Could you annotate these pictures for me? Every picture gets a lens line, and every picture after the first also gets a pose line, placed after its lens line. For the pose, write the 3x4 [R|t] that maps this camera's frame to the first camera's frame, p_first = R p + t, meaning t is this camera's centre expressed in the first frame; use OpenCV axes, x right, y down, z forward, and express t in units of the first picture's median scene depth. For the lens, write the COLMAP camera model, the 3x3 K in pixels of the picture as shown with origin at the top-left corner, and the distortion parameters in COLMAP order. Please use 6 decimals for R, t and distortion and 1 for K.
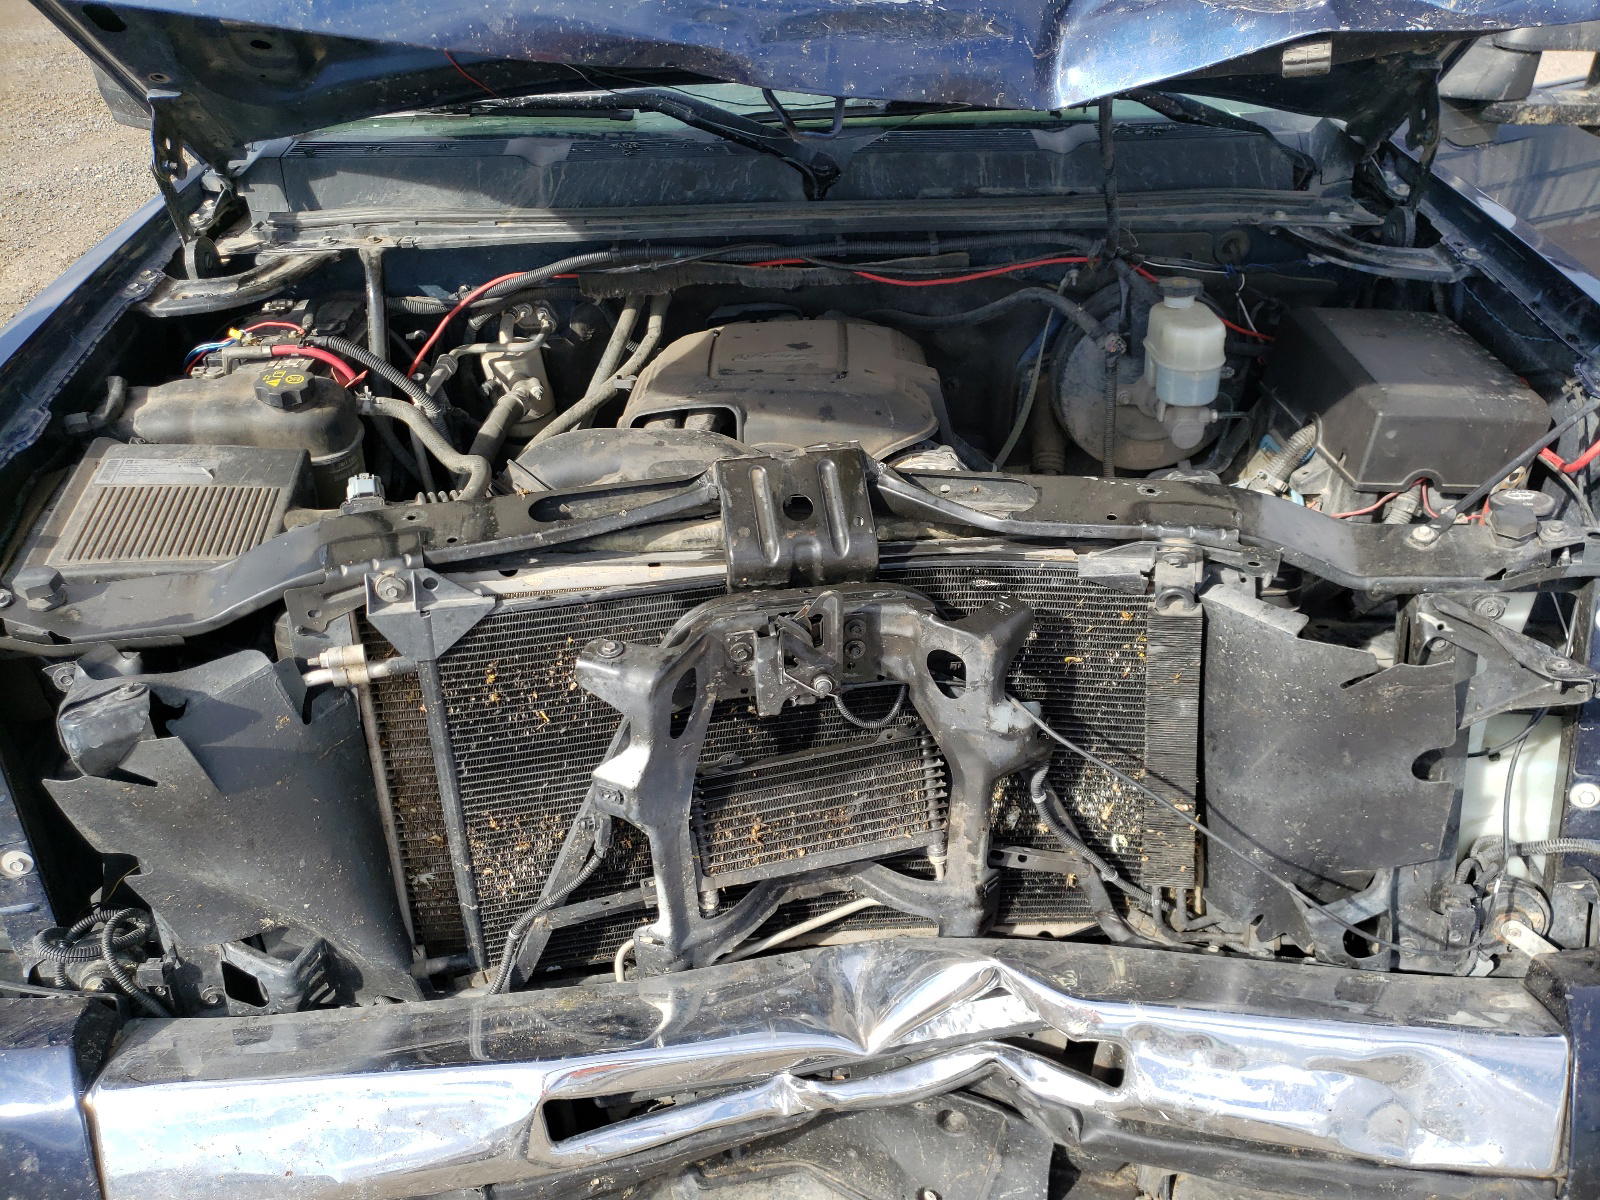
lens RADIAL K [[1271.0, 0, 800.0], [0, 1271.0, 600.0], [0, 0, 1]] dist [-0.019109, -0.003953]
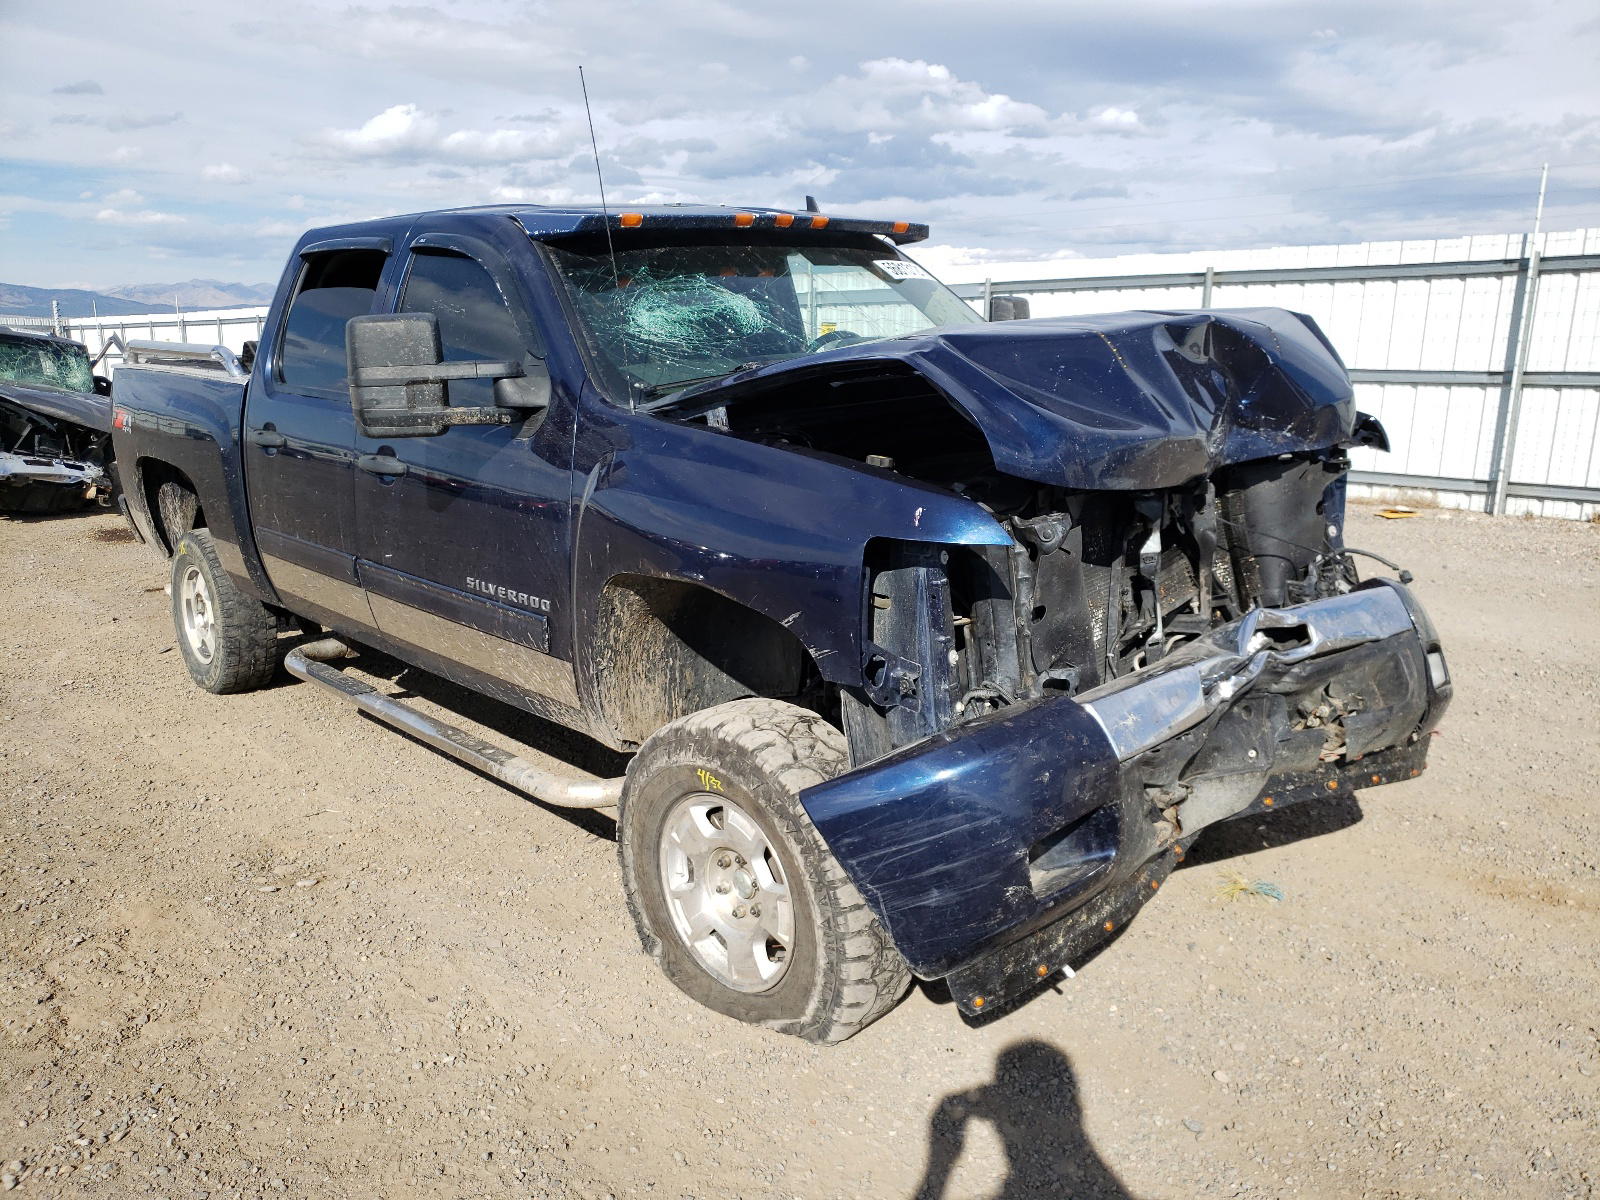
lens RADIAL K [[1271.0, 0, 800.0], [0, 1271.0, 600.0], [0, 0, 1]] dist [-0.019109, -0.003953]
pose [[0.744447, -0.146624, 0.651383, -1.996827], [0.376033, 0.898227, -0.227570, 0.468963], [-0.551723, 0.414355, 0.723818, -0.284653]]
